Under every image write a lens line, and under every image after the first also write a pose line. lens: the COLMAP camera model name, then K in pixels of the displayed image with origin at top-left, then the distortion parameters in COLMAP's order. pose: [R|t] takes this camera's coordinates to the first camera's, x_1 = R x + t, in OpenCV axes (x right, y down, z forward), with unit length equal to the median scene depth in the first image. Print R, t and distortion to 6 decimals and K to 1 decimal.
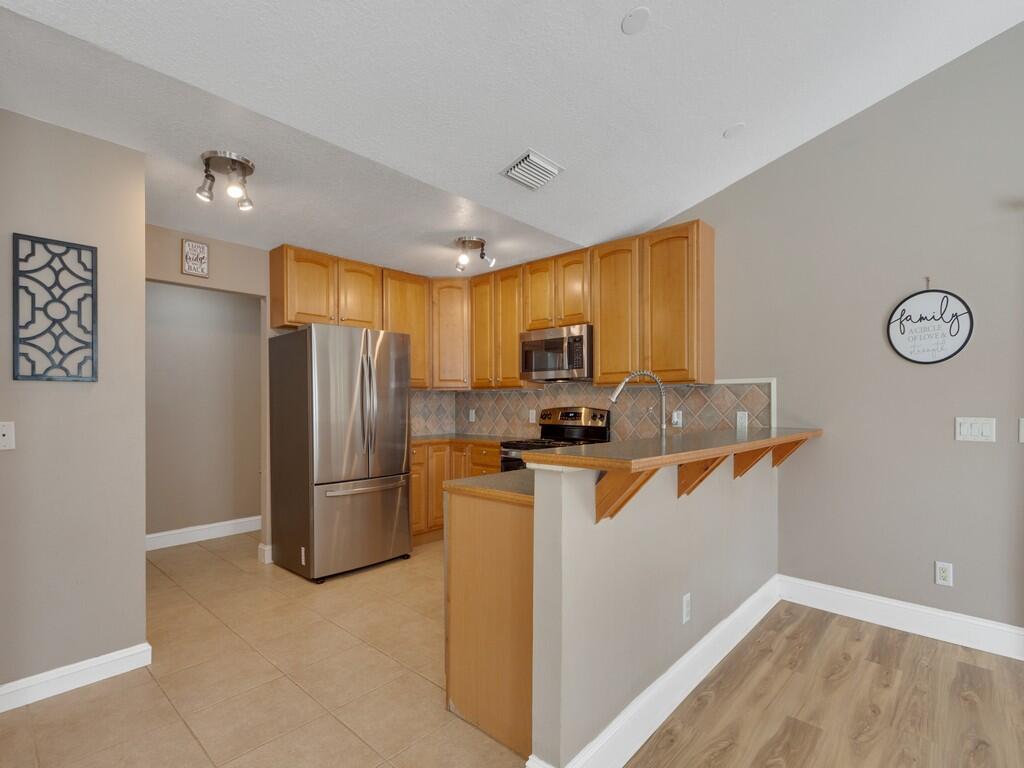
lens RADIAL K [[474.1, 0, 509.1], [0, 474.1, 405.1], [0, 0, 1]] dist [0.006078, -0.004072]
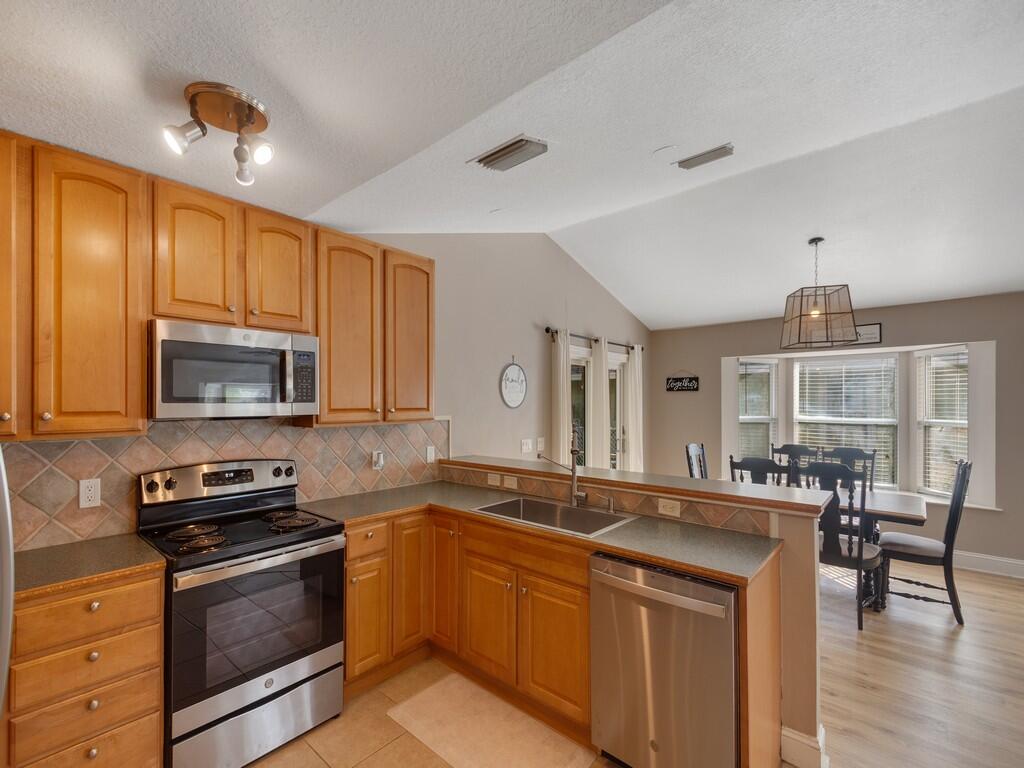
lens RADIAL K [[449.0, 0, 503.4], [0, 449.0, 398.3], [0, 0, 1]] dist [0.012182, -0.005449]
pose [[0.003802, 0.010986, 0.999932, -0.478509], [0.004131, 0.999931, -0.011002, -0.075280], [-0.999984, 0.004173, 0.003756, 0.737267]]
